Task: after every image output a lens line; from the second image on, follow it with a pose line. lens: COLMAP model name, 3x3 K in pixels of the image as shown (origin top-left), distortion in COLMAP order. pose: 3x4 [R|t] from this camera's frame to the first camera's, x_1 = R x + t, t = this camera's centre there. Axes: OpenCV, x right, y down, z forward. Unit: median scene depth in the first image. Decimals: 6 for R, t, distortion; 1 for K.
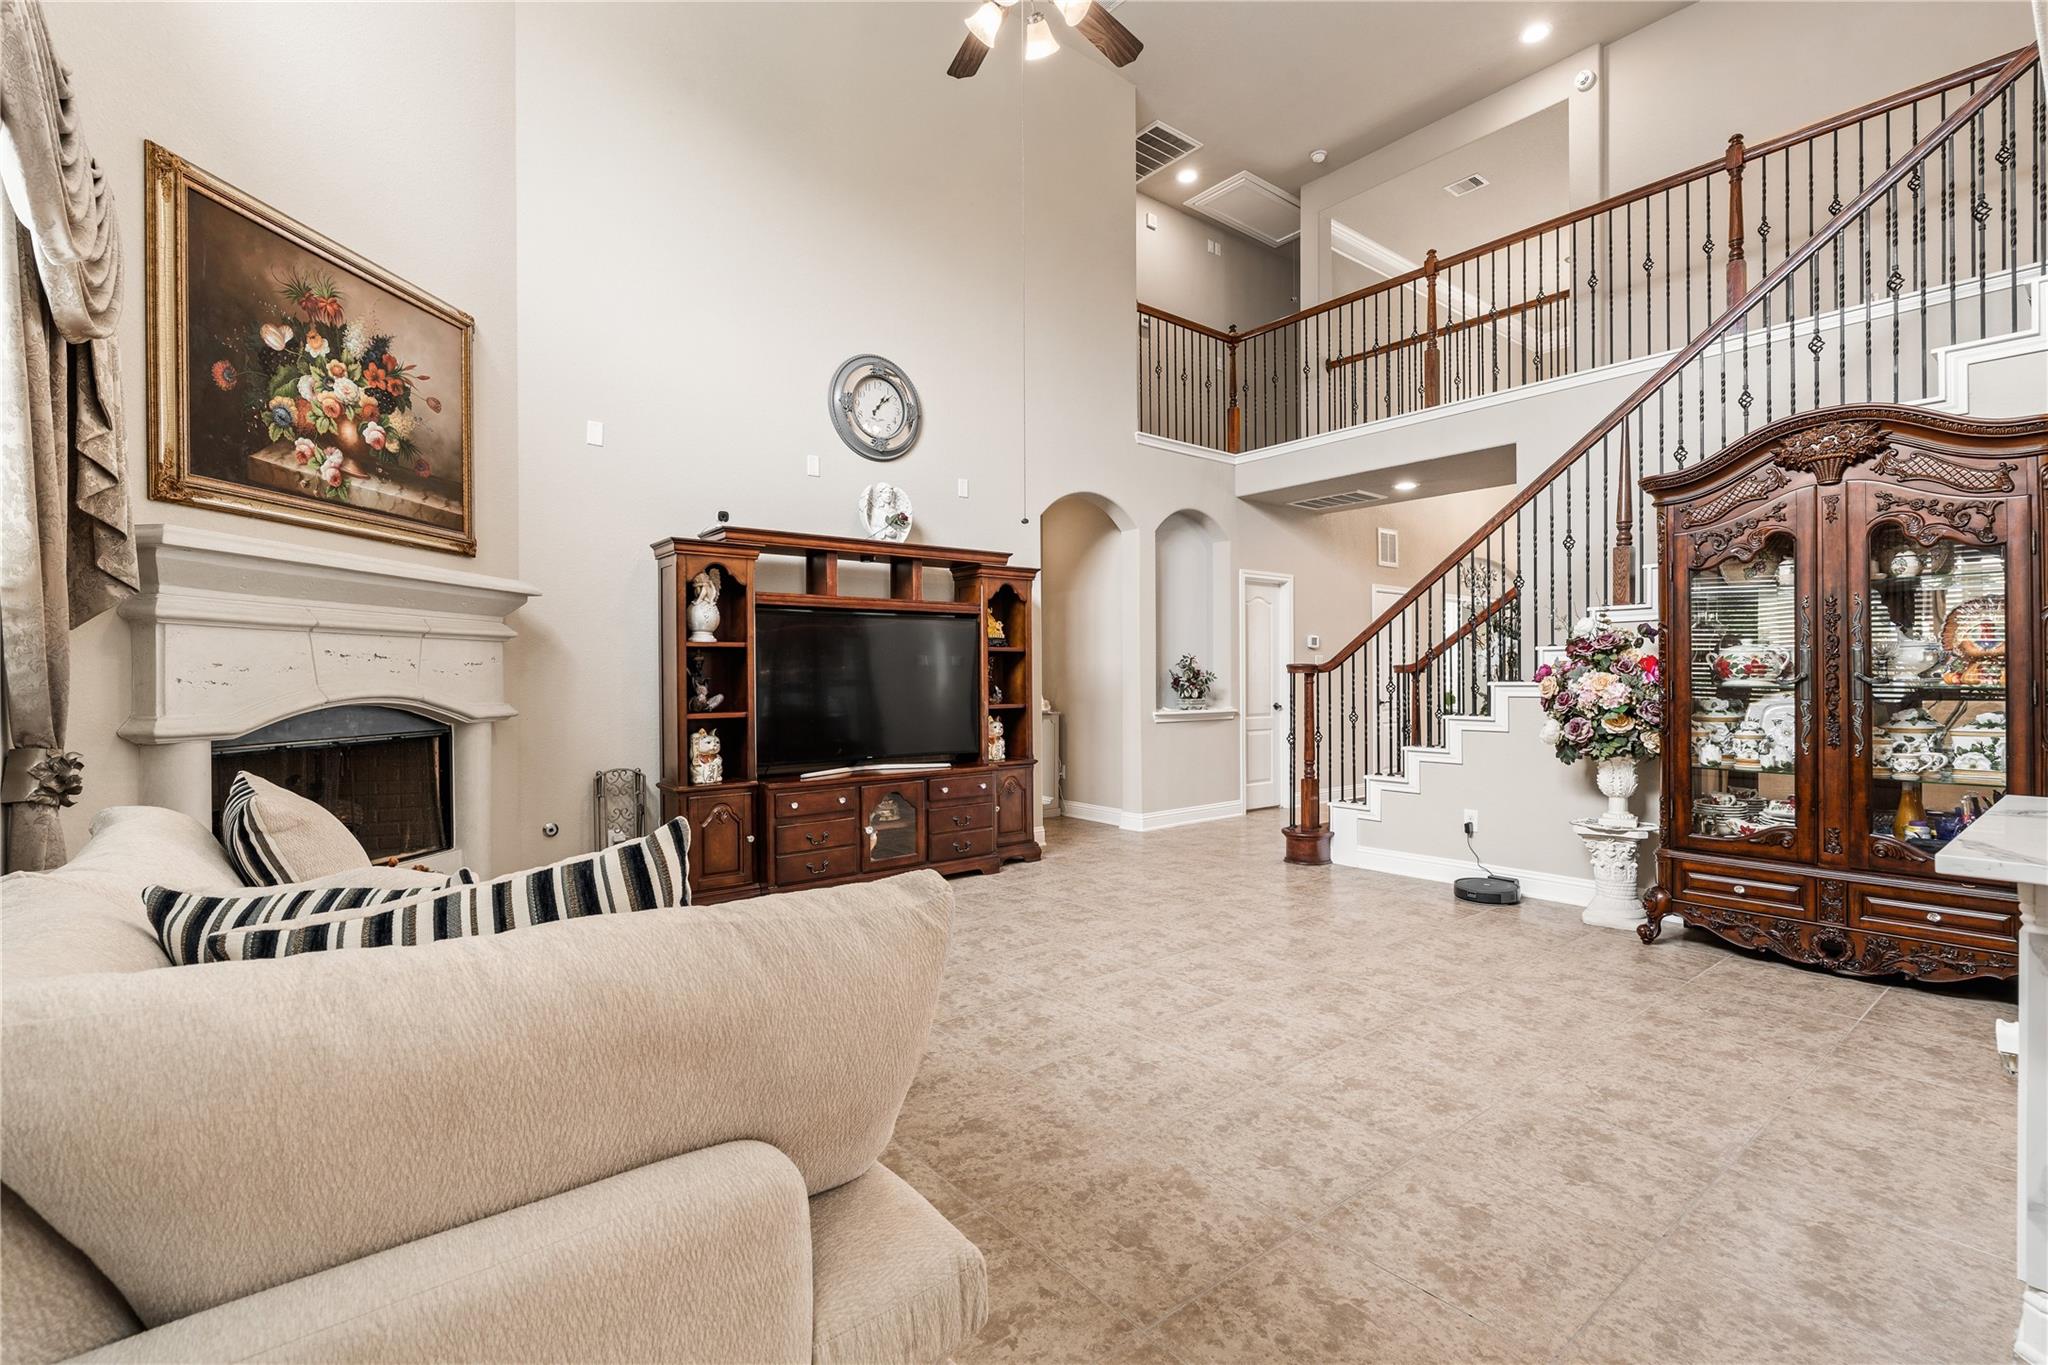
lens RADIAL K [[918.1, 0, 1021.1], [0, 918.1, 678.5], [0, 0, 1]] dist [-0.012268, 0.004736]
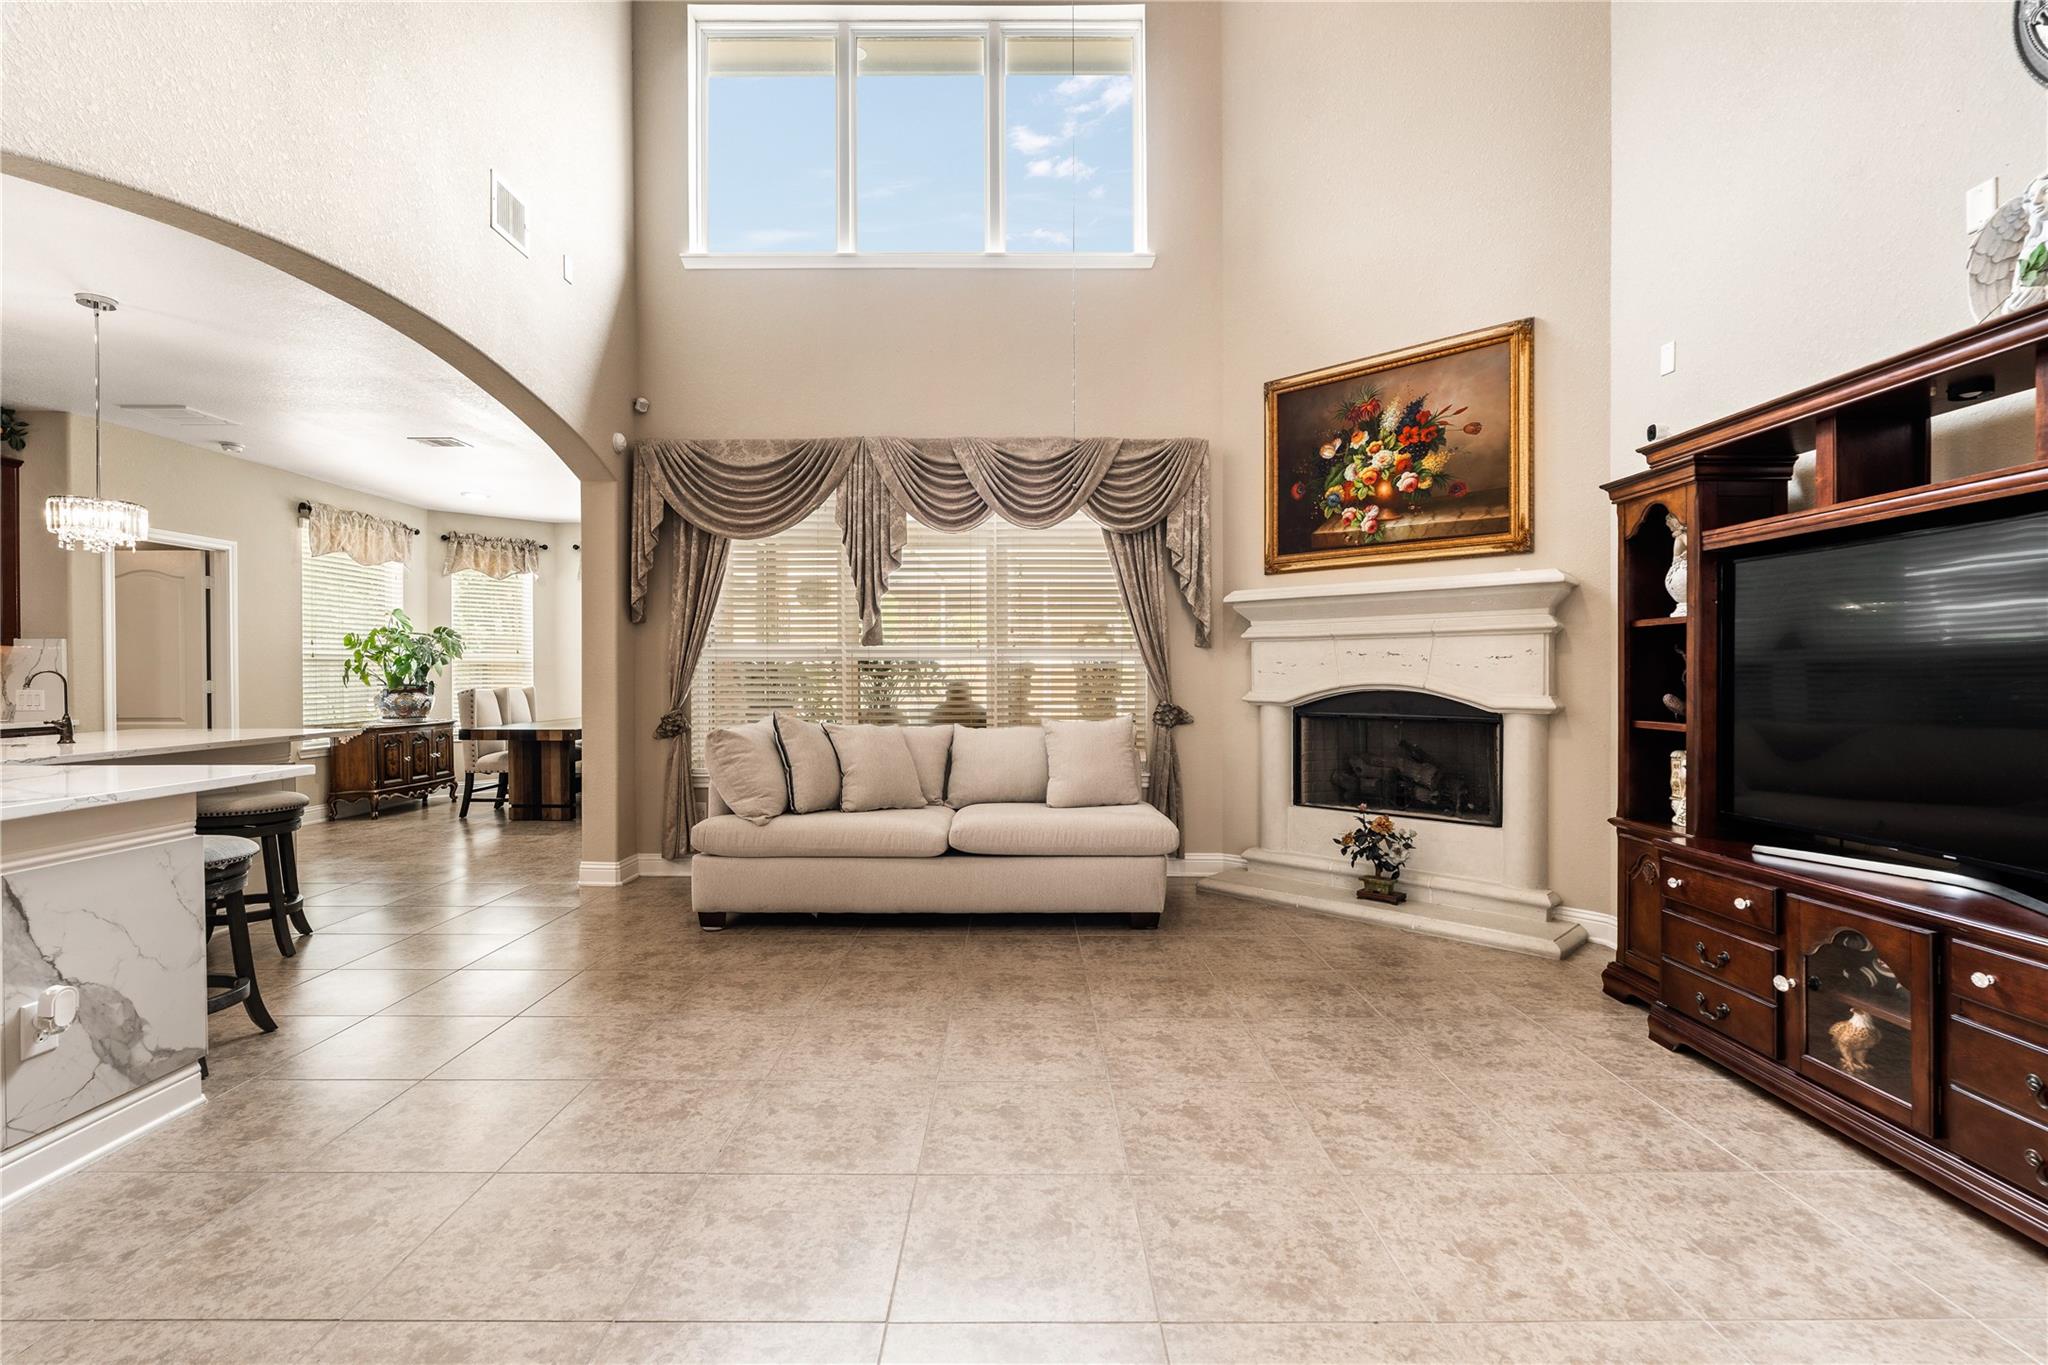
lens RADIAL K [[918.1, 0, 1026.0], [0, 918.1, 681.7], [0, 0, 1]] dist [-0.012268, 0.004736]
pose [[-0.615601, 0.013139, -0.787948, 0.679286], [0.002028, 0.999884, 0.015088, -0.005224], [0.788055, 0.007690, -0.615557, 1.440739]]
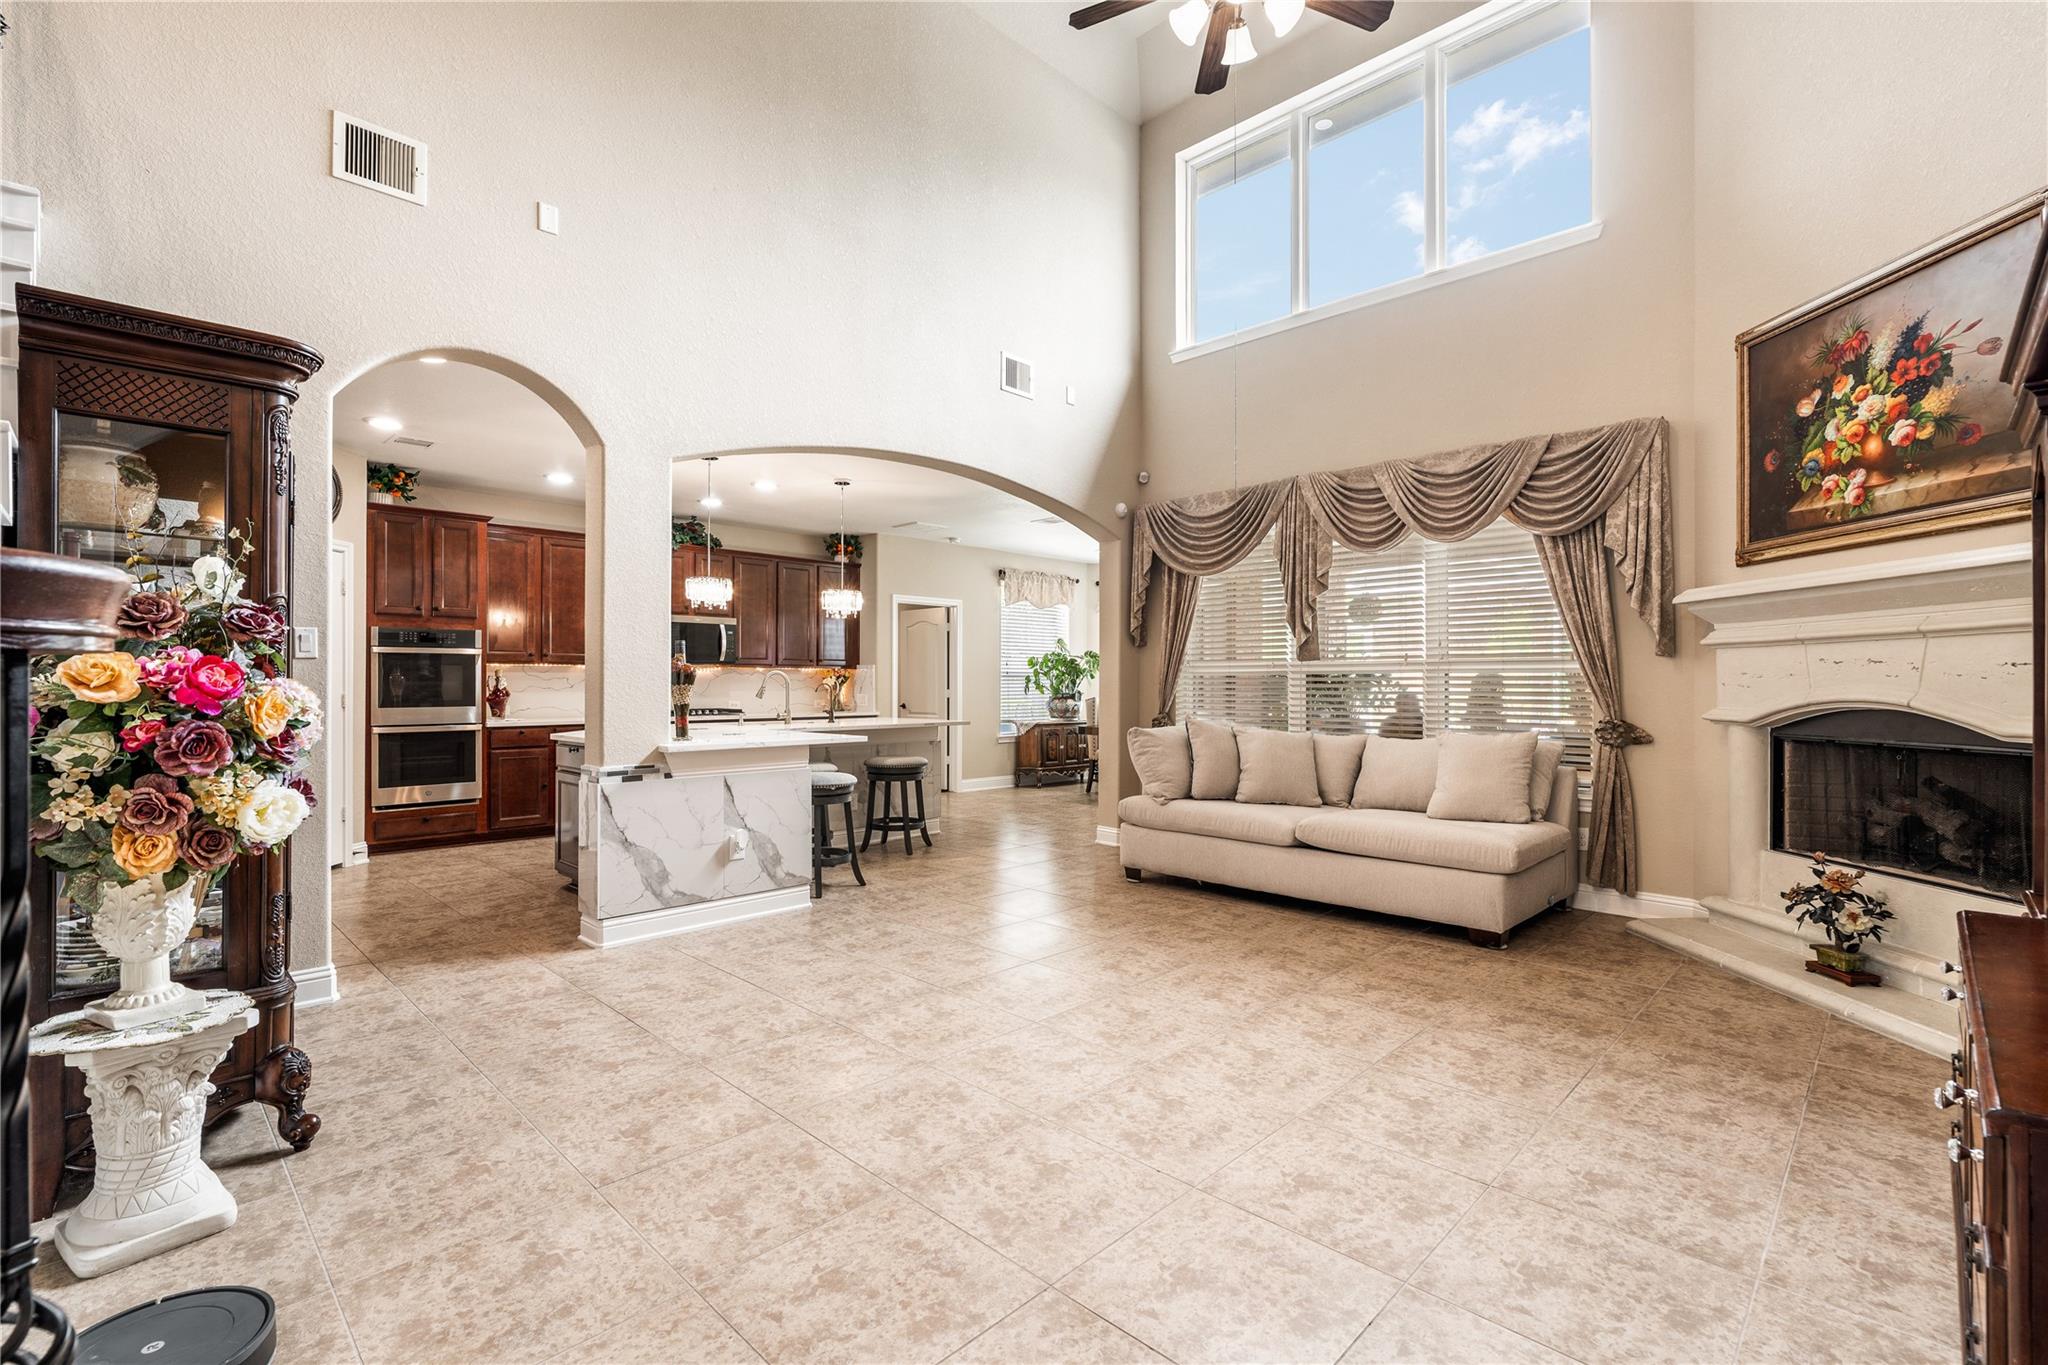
lens RADIAL K [[918.1, 0, 1028.0], [0, 918.1, 684.0], [0, 0, 1]] dist [-0.012268, 0.004736]
pose [[-0.991564, 0.004003, -0.129559, 0.358287], [0.003839, 0.999991, 0.001513, -0.004400], [0.129564, 0.001003, -0.991571, 1.930899]]
